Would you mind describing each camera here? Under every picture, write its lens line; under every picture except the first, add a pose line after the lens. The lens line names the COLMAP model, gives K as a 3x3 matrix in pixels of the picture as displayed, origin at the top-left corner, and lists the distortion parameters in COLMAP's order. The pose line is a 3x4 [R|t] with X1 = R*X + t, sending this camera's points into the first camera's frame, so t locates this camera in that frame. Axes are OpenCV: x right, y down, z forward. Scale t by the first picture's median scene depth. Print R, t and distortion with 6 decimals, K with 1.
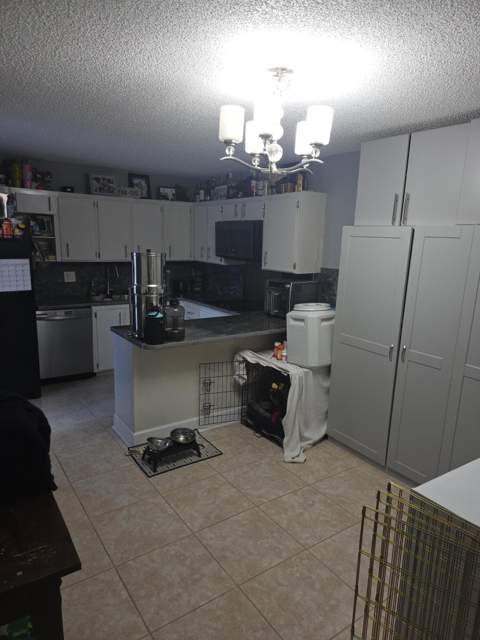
lens RADIAL K [[426.3, 0, 244.3], [0, 426.3, 325.9], [0, 0, 1]] dist [0.072529, -0.059458]
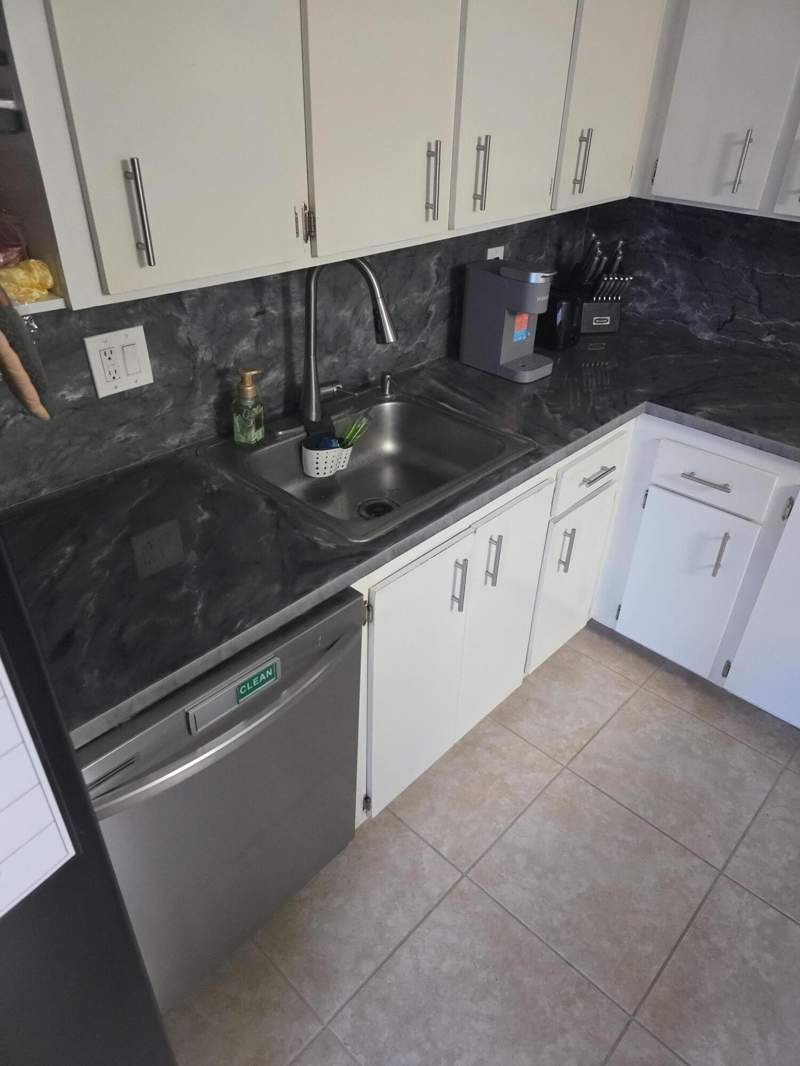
lens RADIAL K [[710.1, 0, 403.3], [0, 710.1, 534.1], [0, 0, 1]] dist [0.072529, -0.059458]
pose [[0.978788, -0.116830, 0.168299, -0.504775], [0.046556, 0.926817, 0.372616, -0.217756], [-0.199515, -0.356877, 0.912597, 0.996453]]
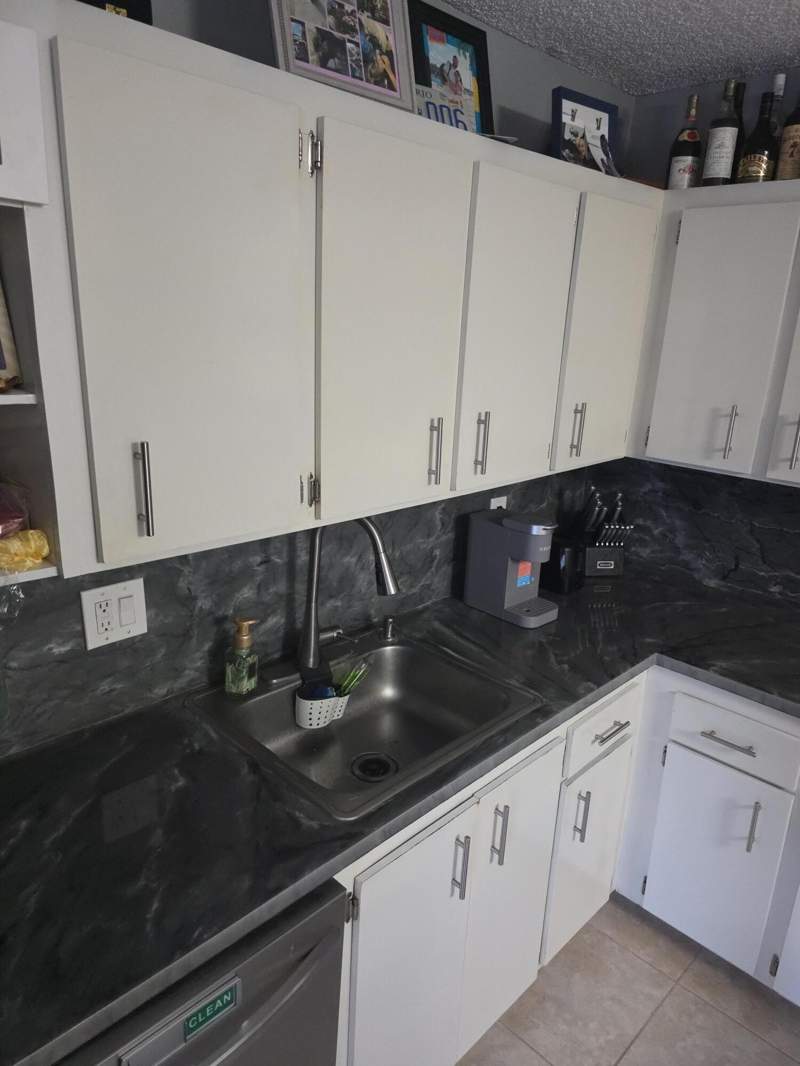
lens RADIAL K [[710.1, 0, 402.1], [0, 710.1, 544.3], [0, 0, 1]] dist [0.072529, -0.059458]
pose [[0.983964, -0.043547, 0.172971, -0.491804], [0.026073, 0.994439, 0.102039, -0.238901], [-0.176453, -0.095893, 0.979627, 1.018118]]
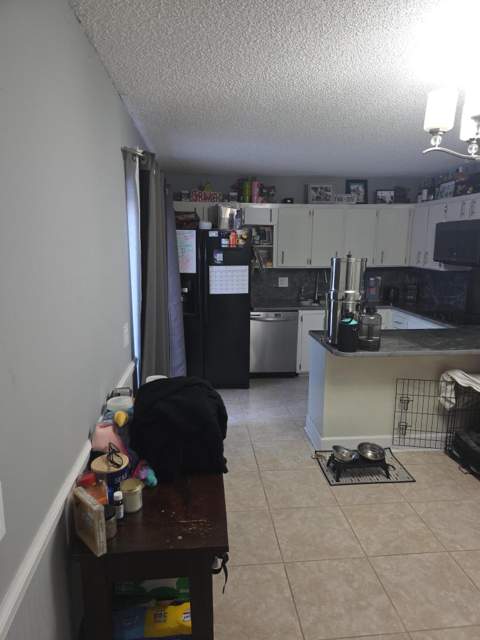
lens RADIAL K [[426.3, 0, 240.9], [0, 426.3, 329.1], [0, 0, 1]] dist [0.072529, -0.059458]
pose [[0.871869, 0.074865, -0.483983, 0.042178], [-0.078861, 0.996812, 0.012127, -0.001393], [0.483348, 0.027594, 0.874993, 0.021941]]
